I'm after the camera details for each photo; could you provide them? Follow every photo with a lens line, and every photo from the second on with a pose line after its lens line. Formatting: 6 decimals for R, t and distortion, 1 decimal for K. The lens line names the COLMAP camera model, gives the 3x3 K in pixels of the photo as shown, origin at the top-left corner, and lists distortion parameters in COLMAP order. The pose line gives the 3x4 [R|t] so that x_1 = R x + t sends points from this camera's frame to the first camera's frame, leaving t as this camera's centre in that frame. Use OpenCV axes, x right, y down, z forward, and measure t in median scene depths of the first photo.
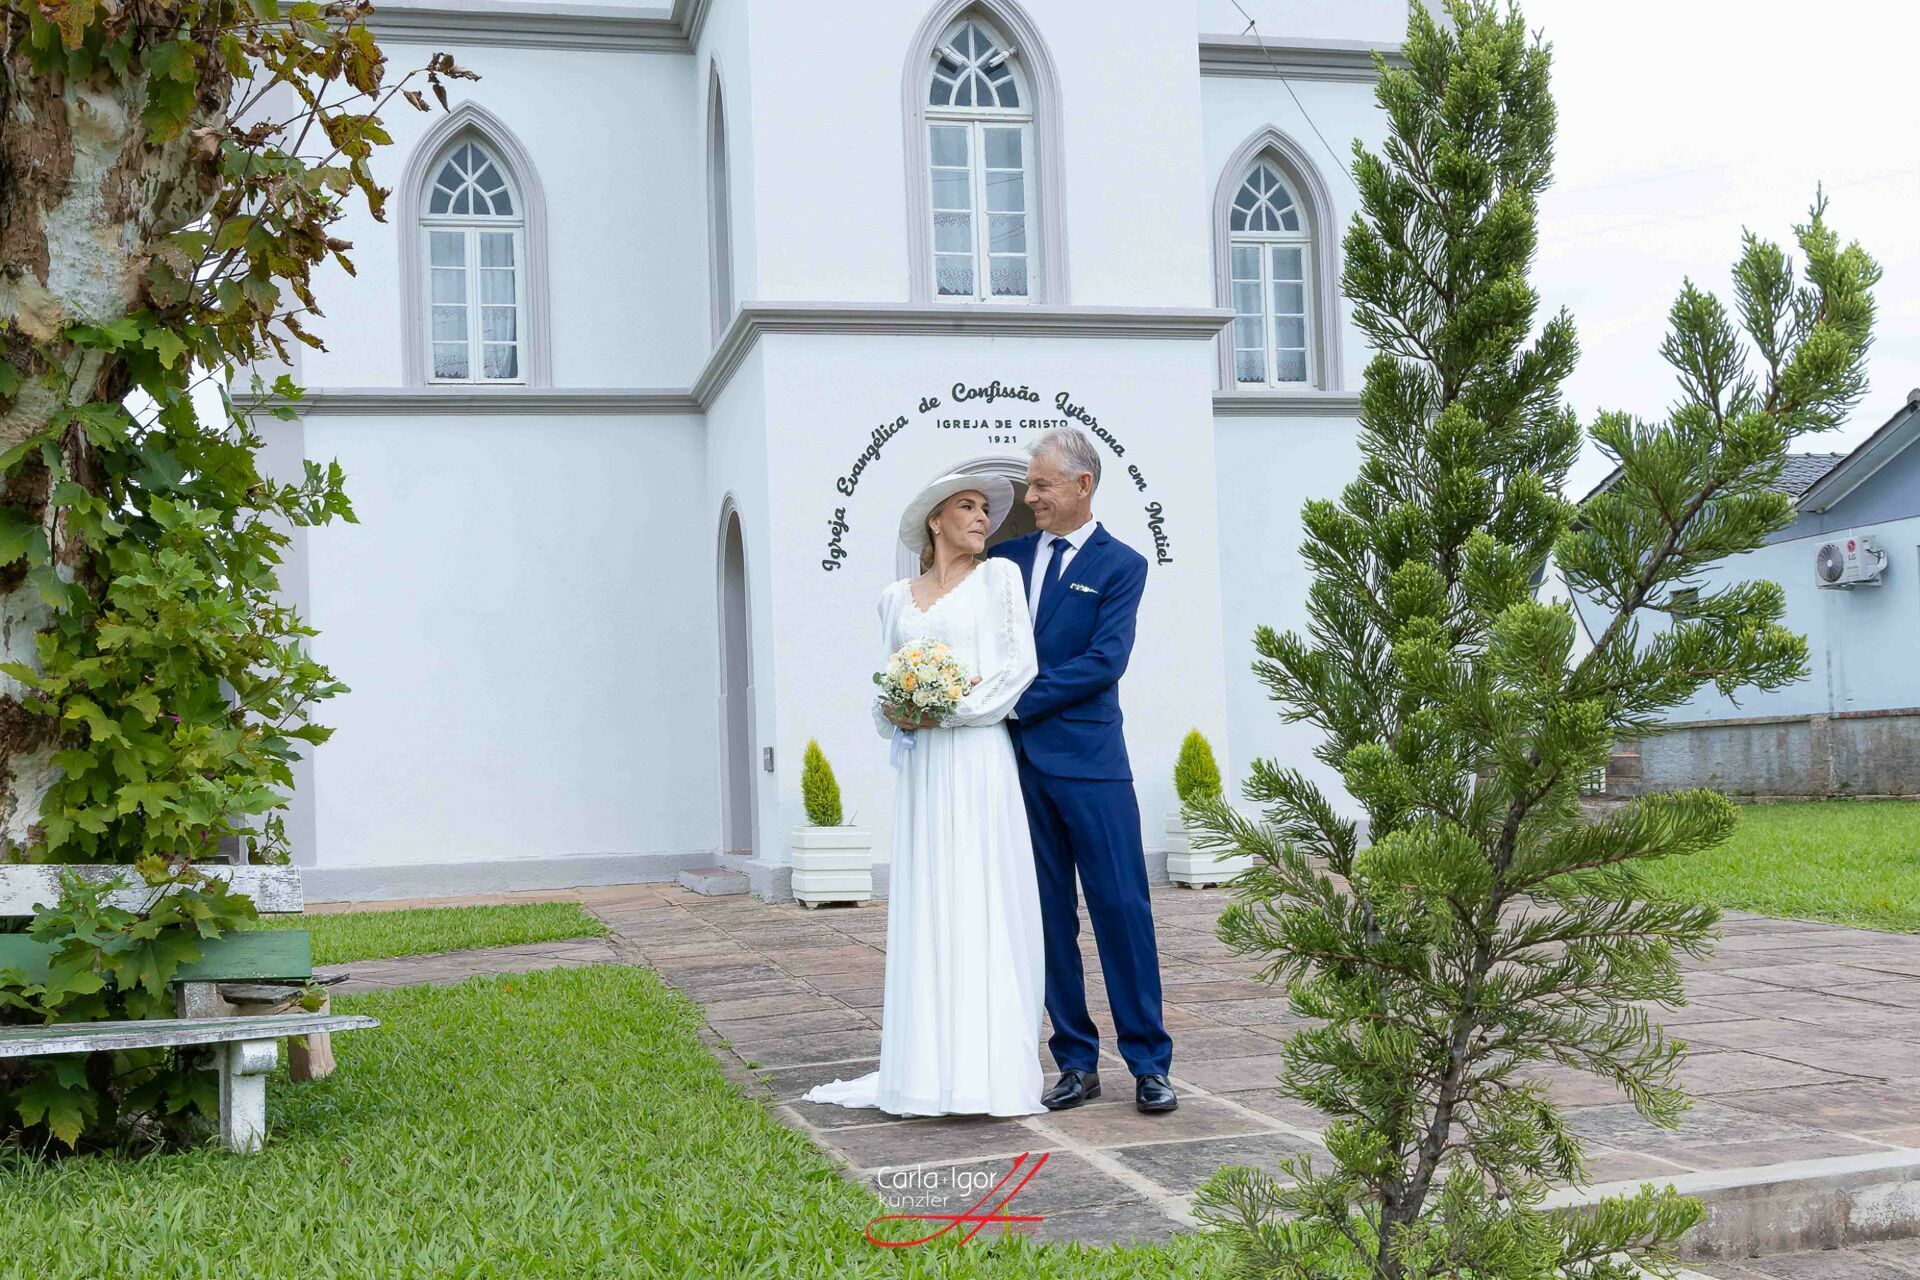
lens RADIAL K [[1884.2, 0, 842.6], [0, 1884.2, 718.5], [0, 0, 1]] dist [0.004214, 0.021998]
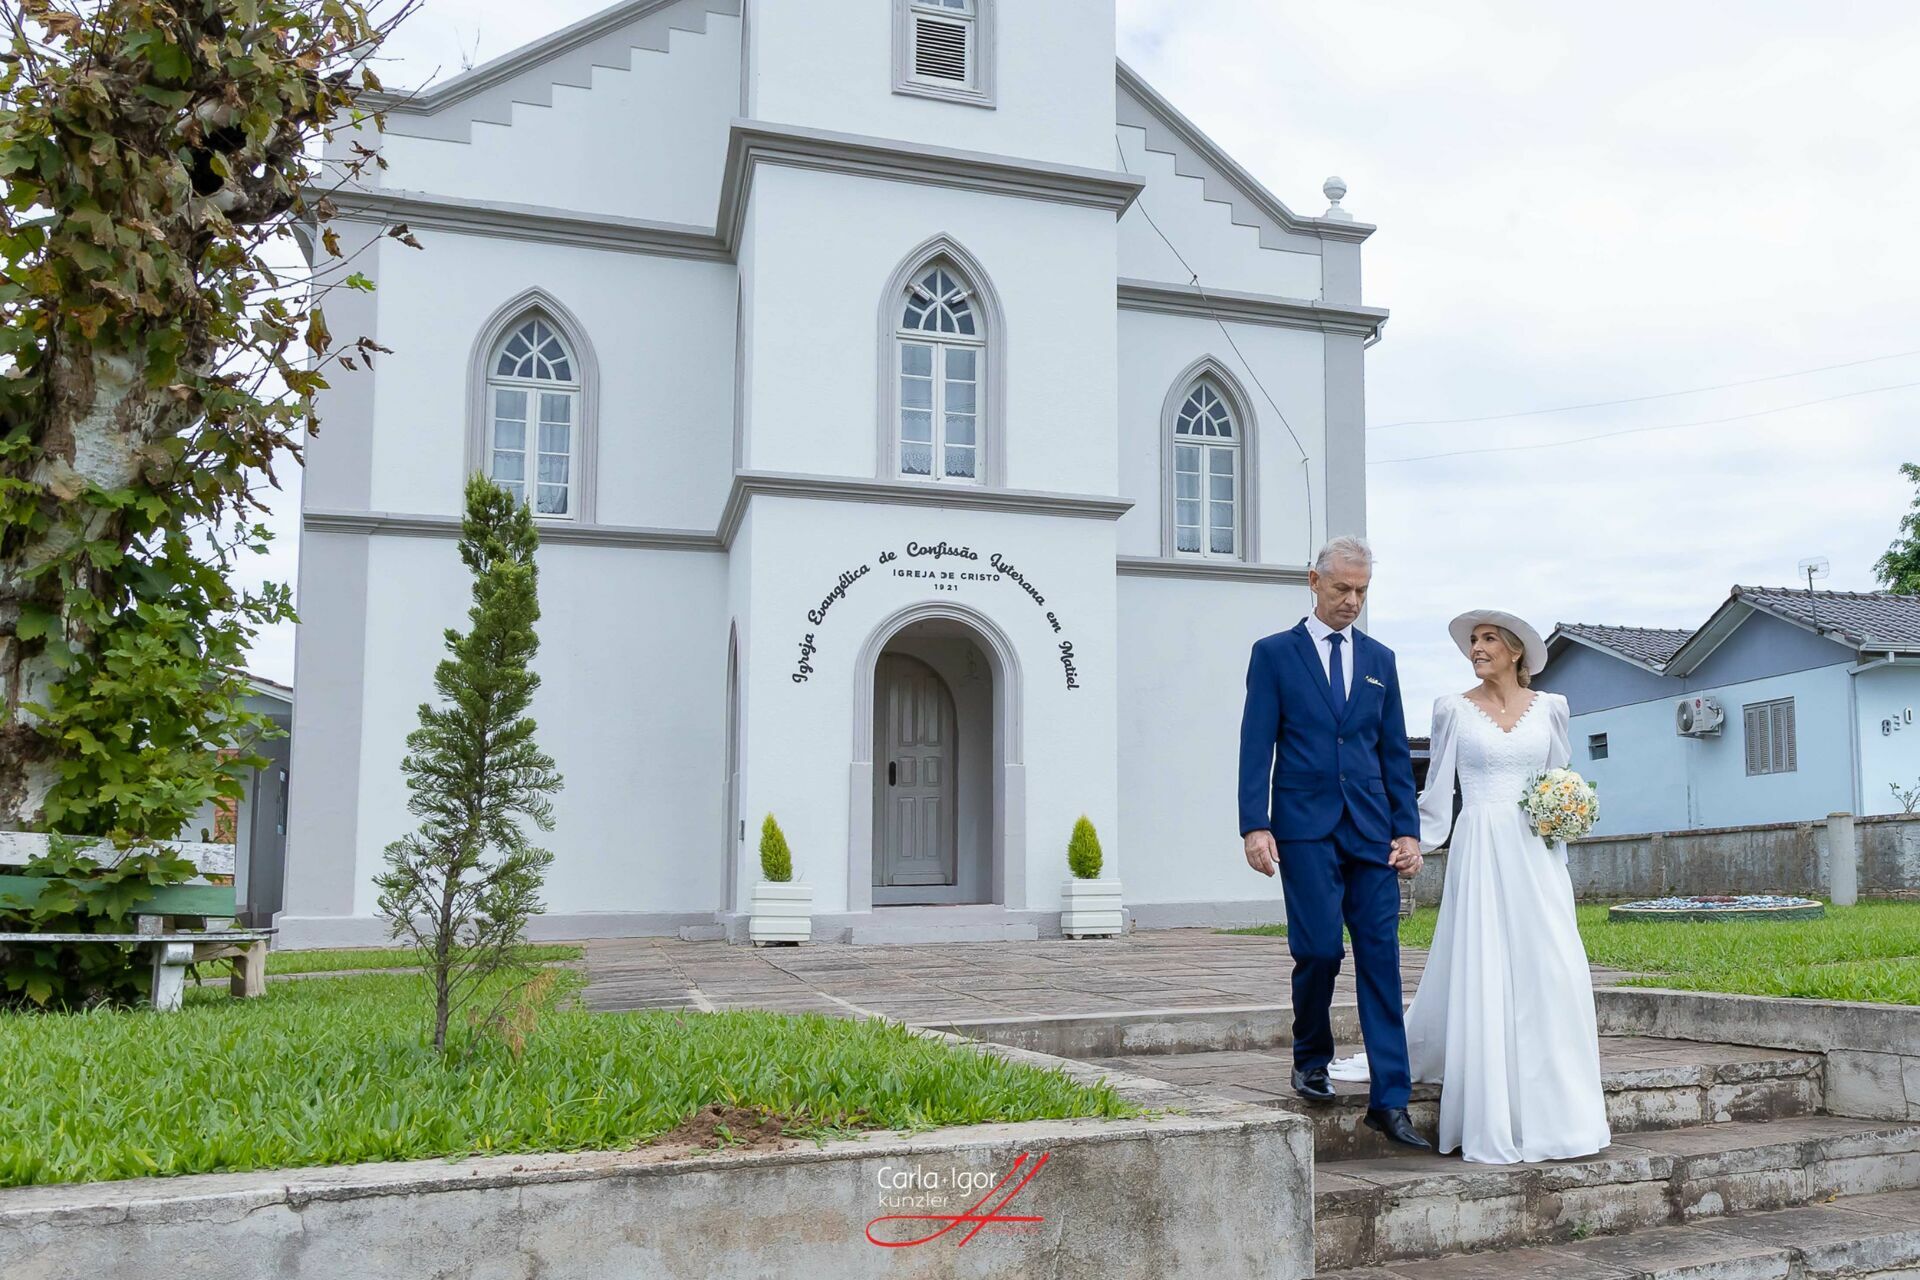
lens RADIAL K [[1781.4, 0, 1329.2], [0, 1781.4, 707.0], [0, 0, 1]] dist [0.011996, 0.008514]
pose [[0.983053, 0.041985, 0.178447, 0.128305], [-0.028192, 0.996465, -0.079138, 0.022623], [-0.181139, 0.072766, 0.980762, -0.237413]]
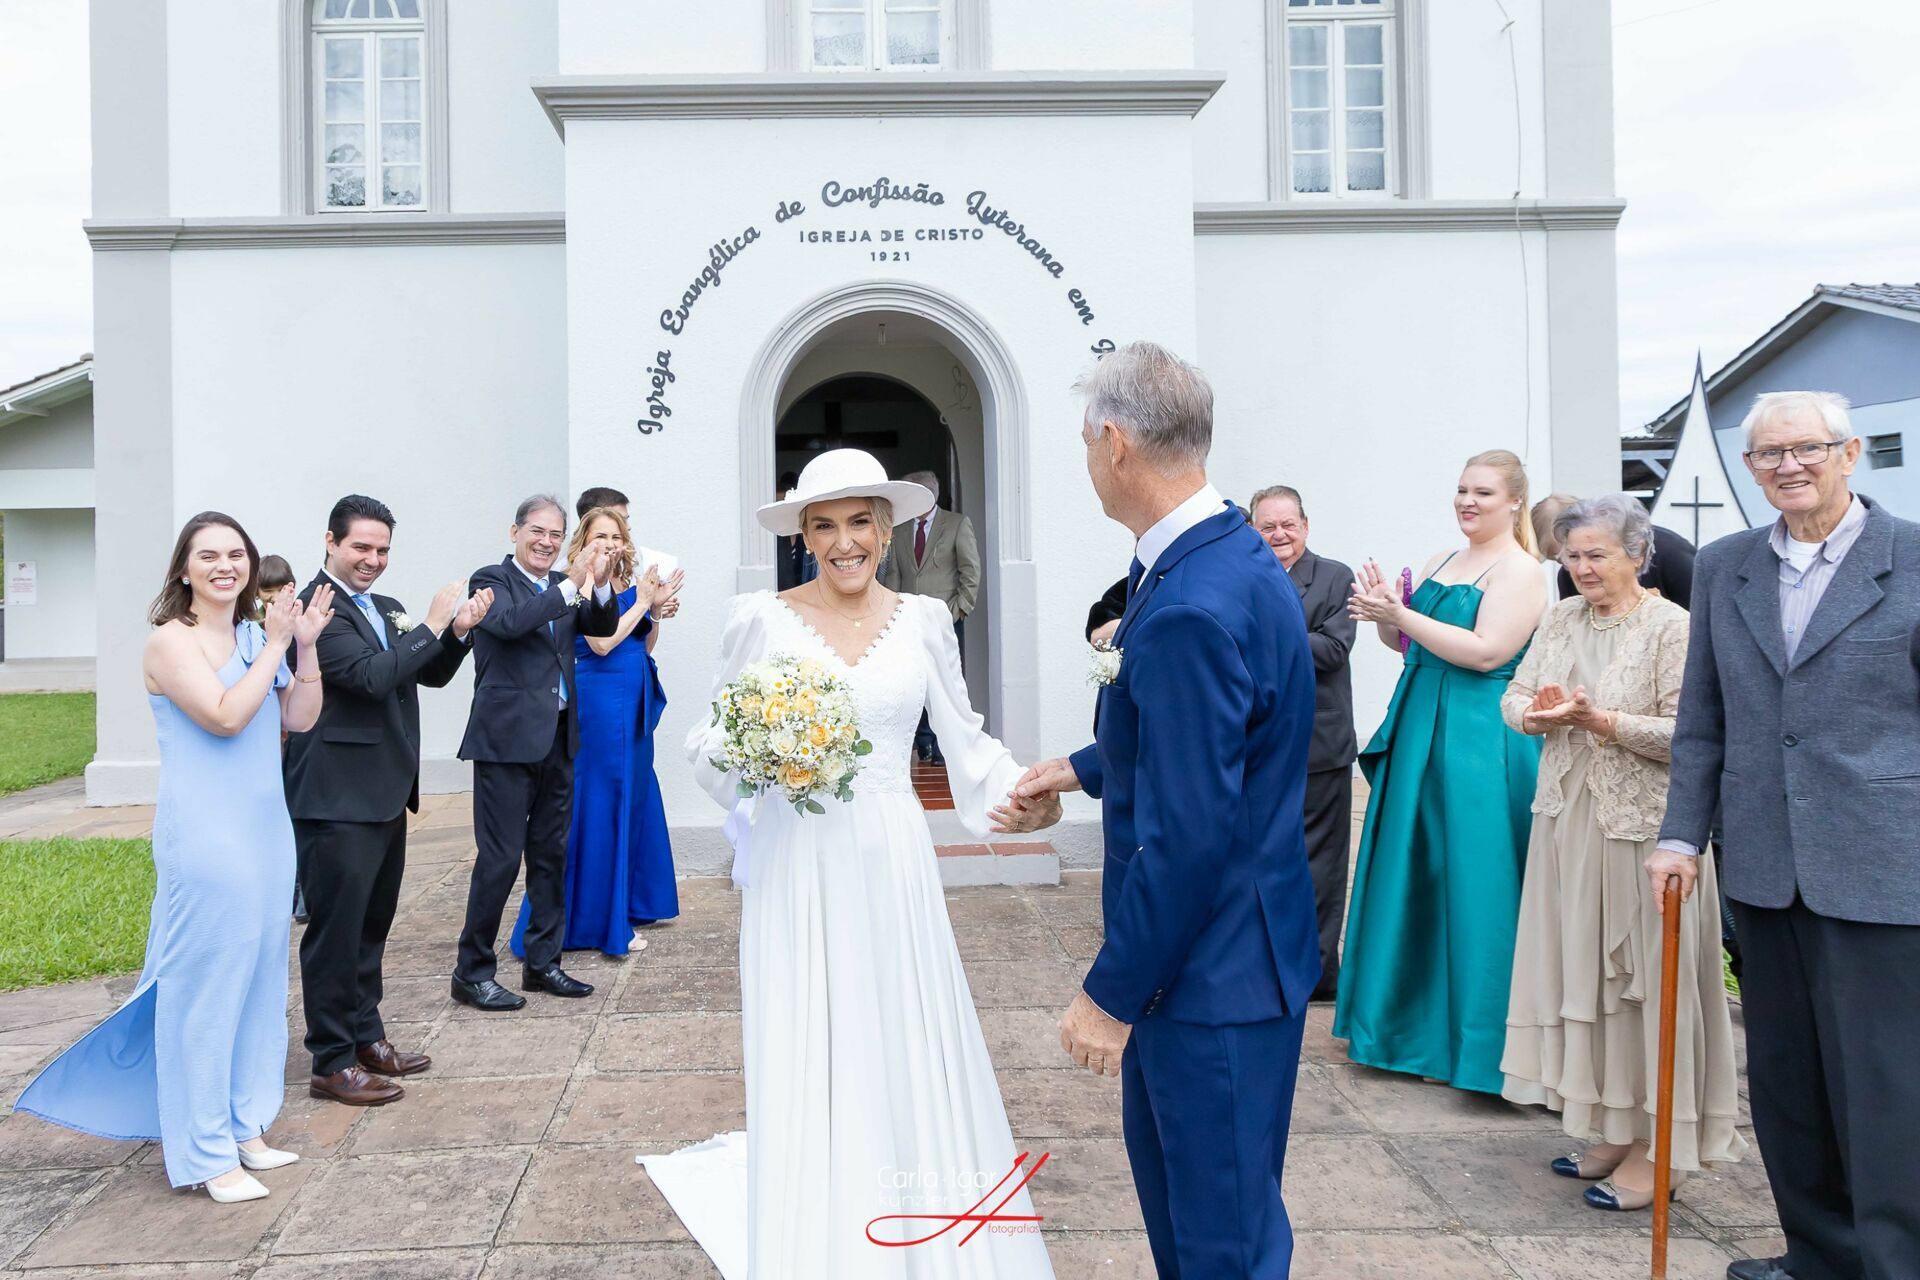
lens RADIAL K [[1488.5, 0, 833.7], [0, 1488.5, 547.5], [0, 0, 1]] dist [0.001797, 0.001649]
pose [[0.982608, 0.017281, -0.184888, 0.173194], [-0.013588, 0.999682, 0.021224, -0.045776], [0.185196, -0.018343, 0.982530, 0.418579]]
